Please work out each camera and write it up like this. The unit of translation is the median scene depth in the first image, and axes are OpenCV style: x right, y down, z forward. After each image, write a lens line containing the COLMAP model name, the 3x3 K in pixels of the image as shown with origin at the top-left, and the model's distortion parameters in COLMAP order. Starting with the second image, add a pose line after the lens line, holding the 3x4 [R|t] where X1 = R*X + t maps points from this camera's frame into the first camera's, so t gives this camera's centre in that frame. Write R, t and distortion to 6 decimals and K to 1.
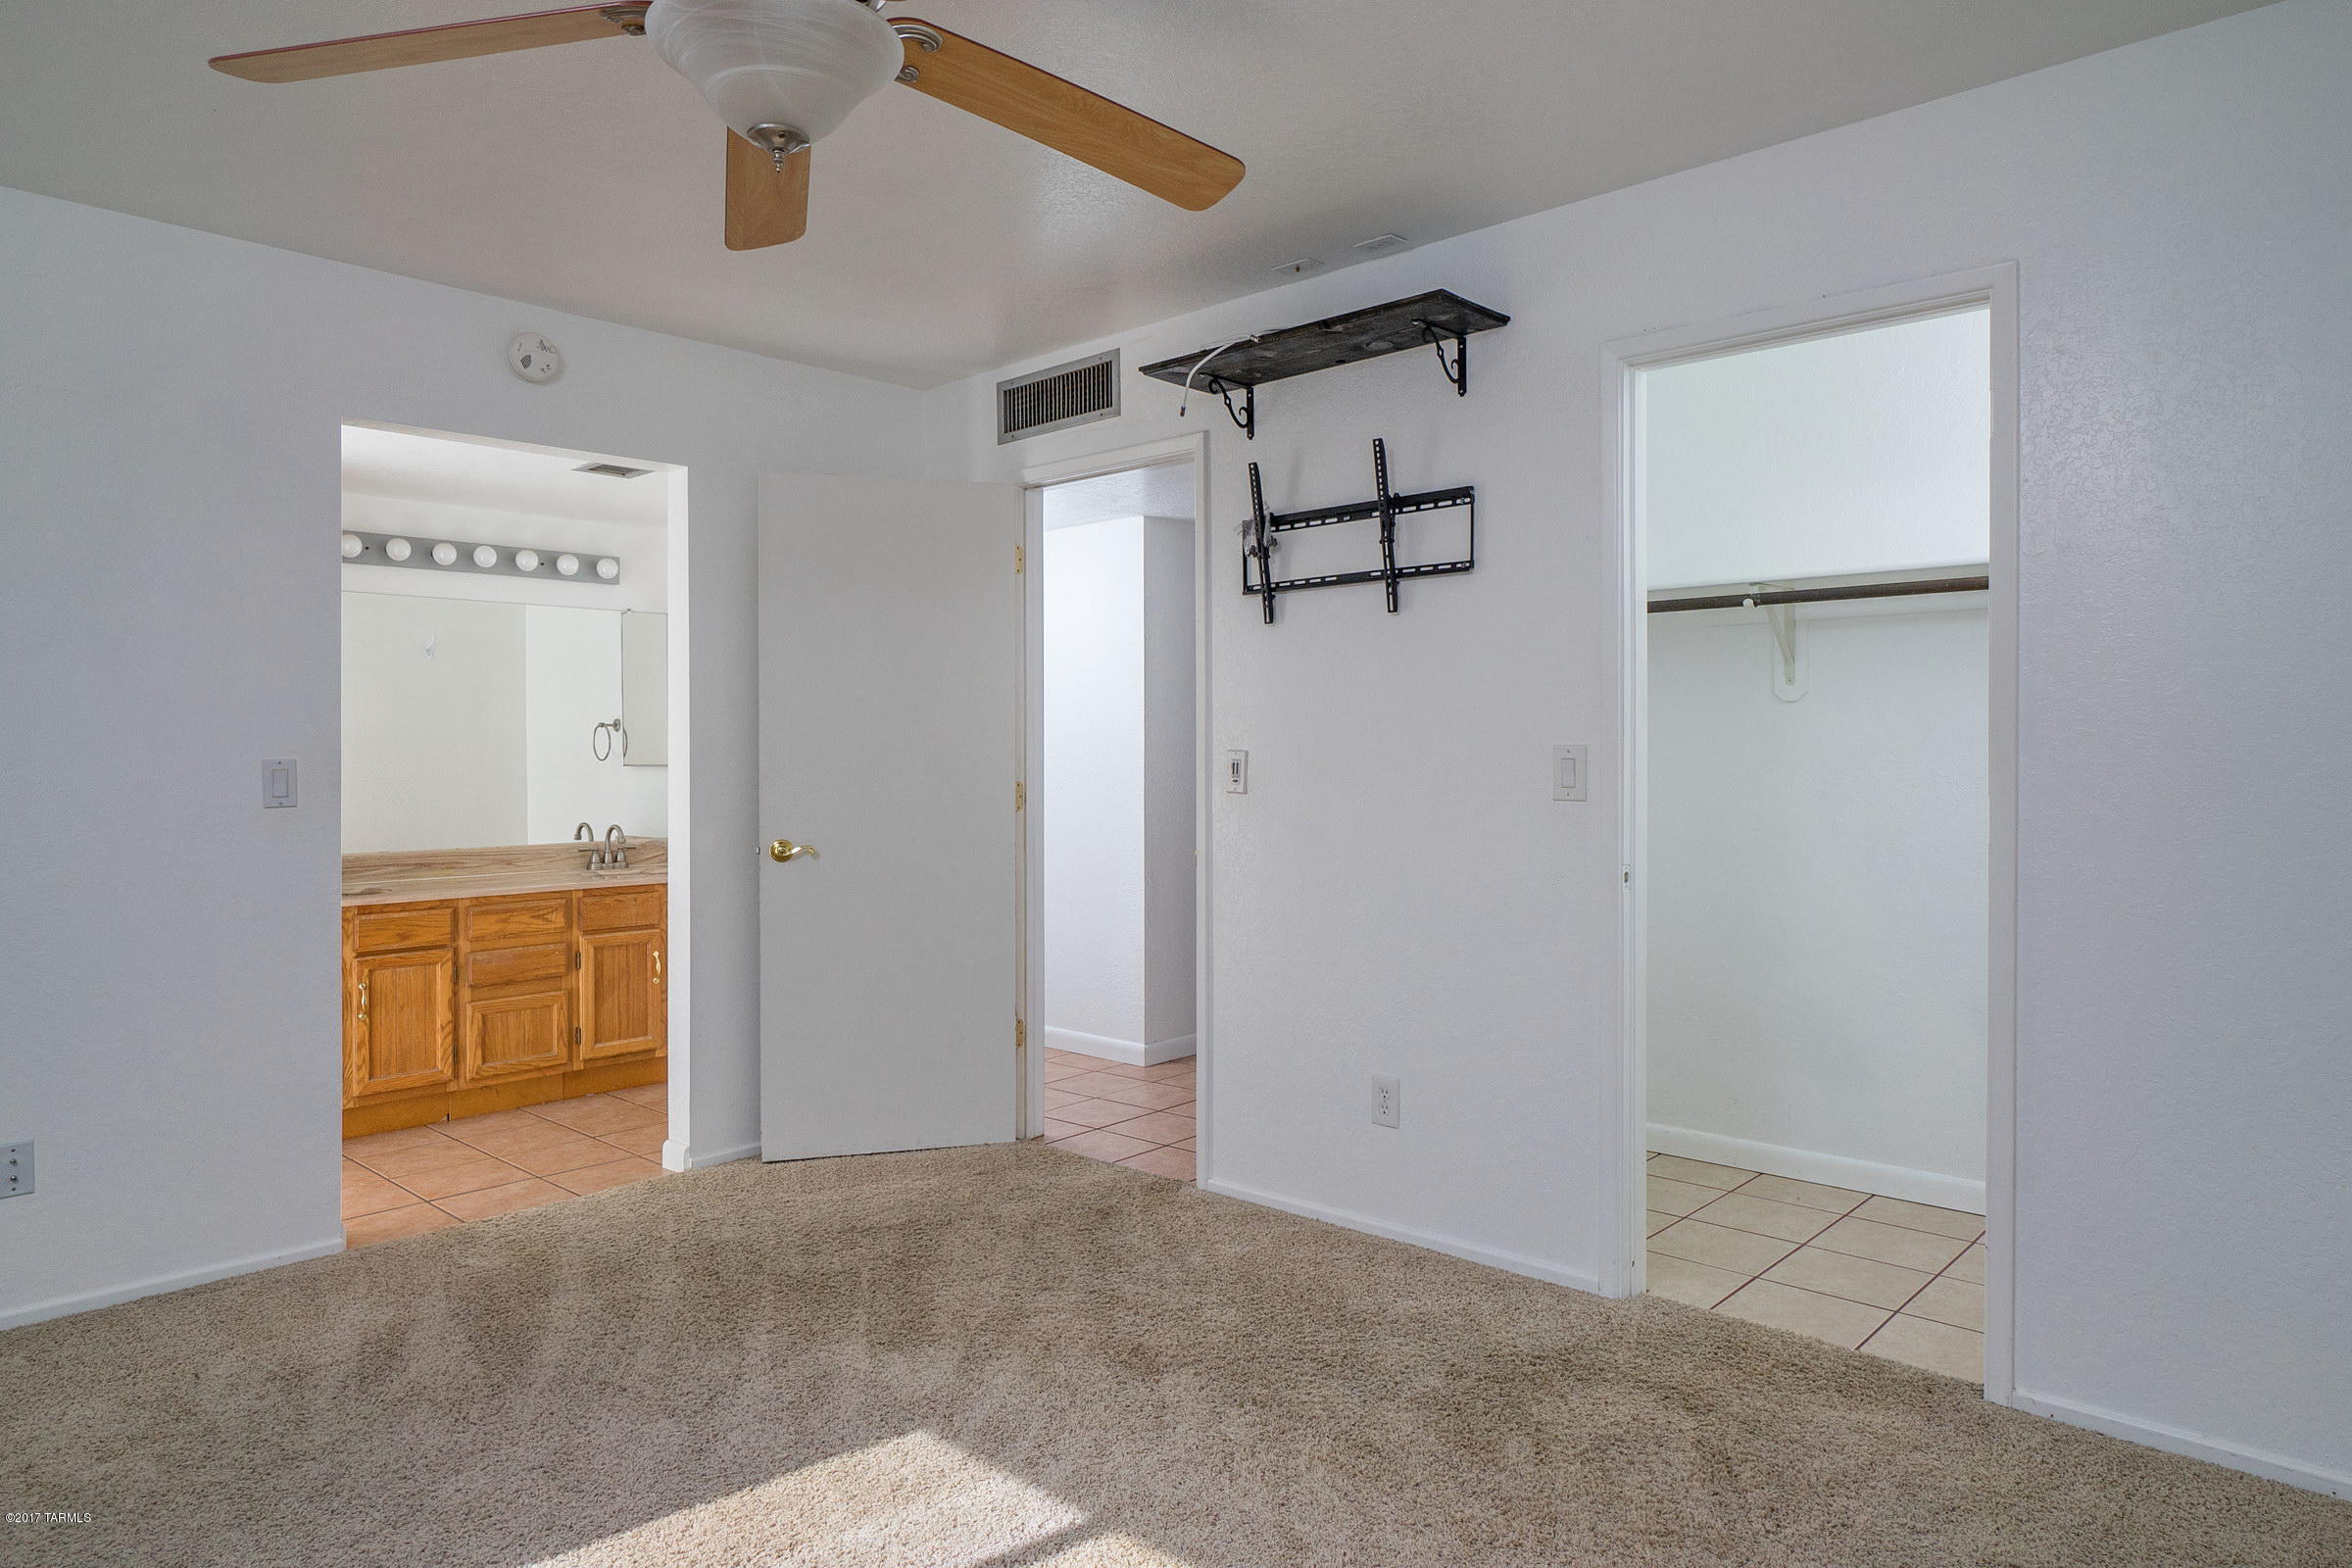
lens RADIAL K [[1426.8, 0, 1176.0], [0, 1426.8, 784.0], [0, 0, 1]] dist [0.003101, 0.001178]
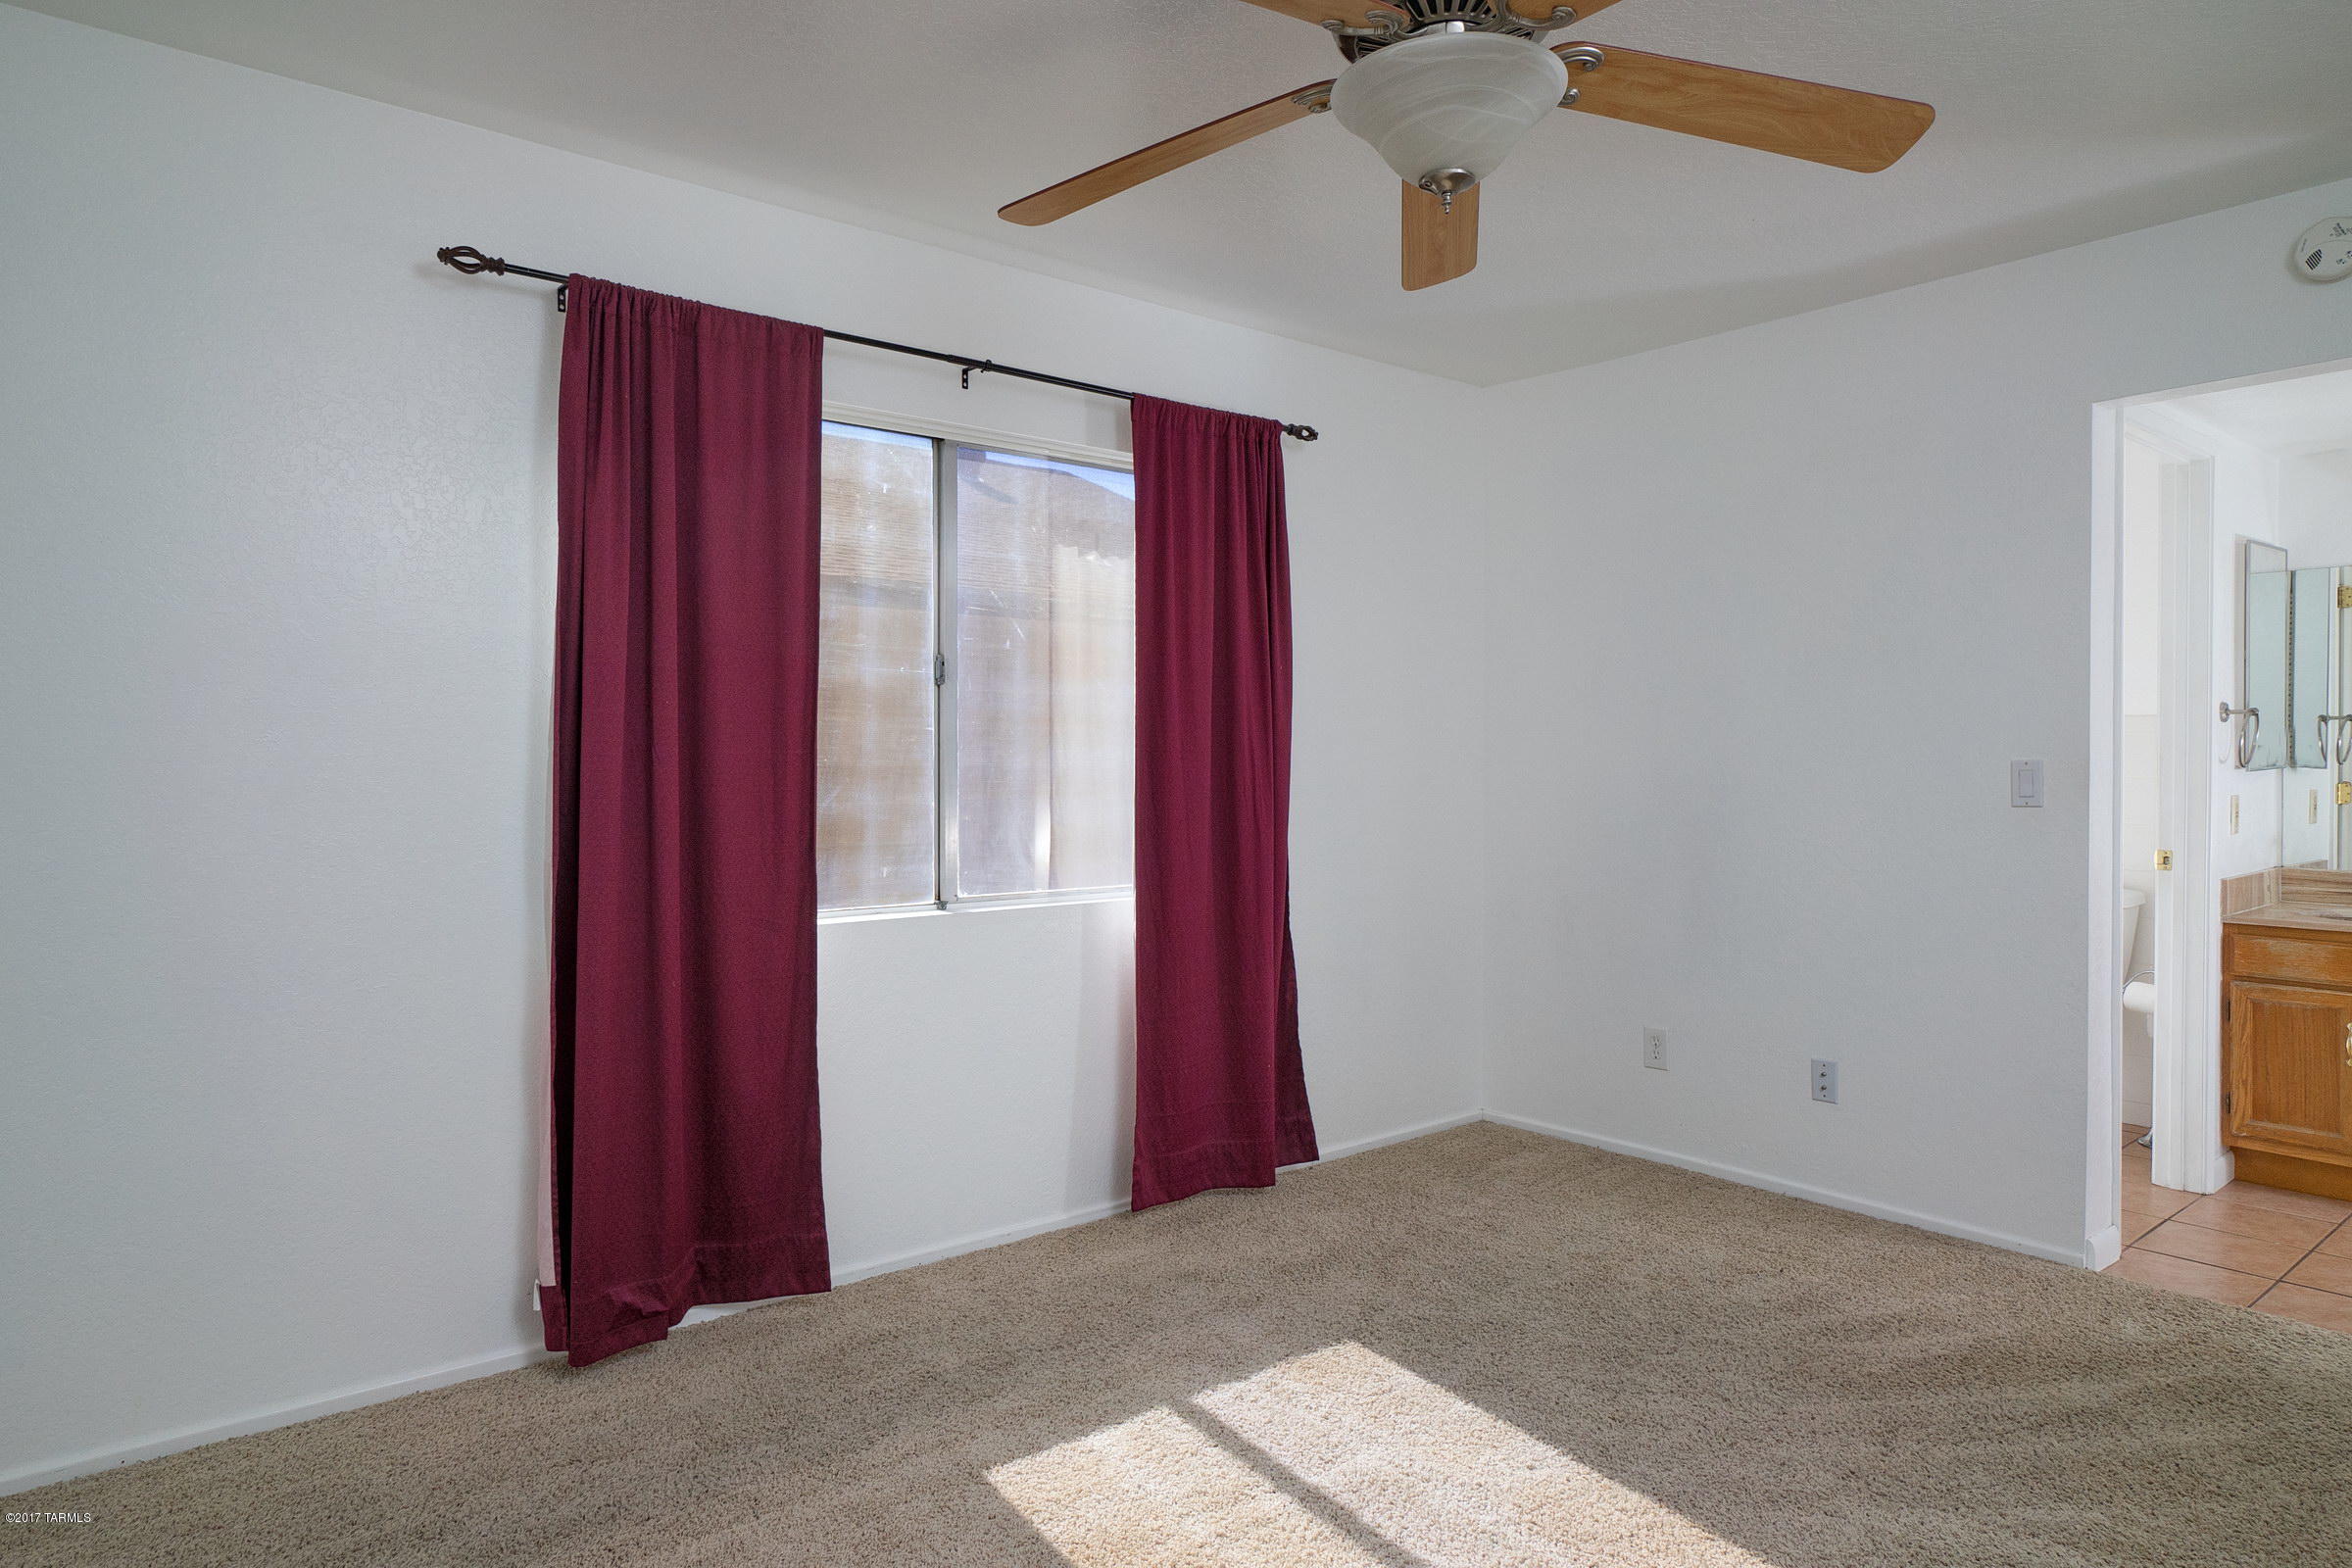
lens RADIAL K [[1426.8, 0, 1176.0], [0, 1426.8, 784.0], [0, 0, 1]] dist [0.003101, 0.001178]
pose [[-0.141708, 0.023865, -0.989621, 0.490859], [-0.015349, 0.999536, 0.026302, -0.018391], [0.989789, 0.018917, -0.141276, 0.563489]]
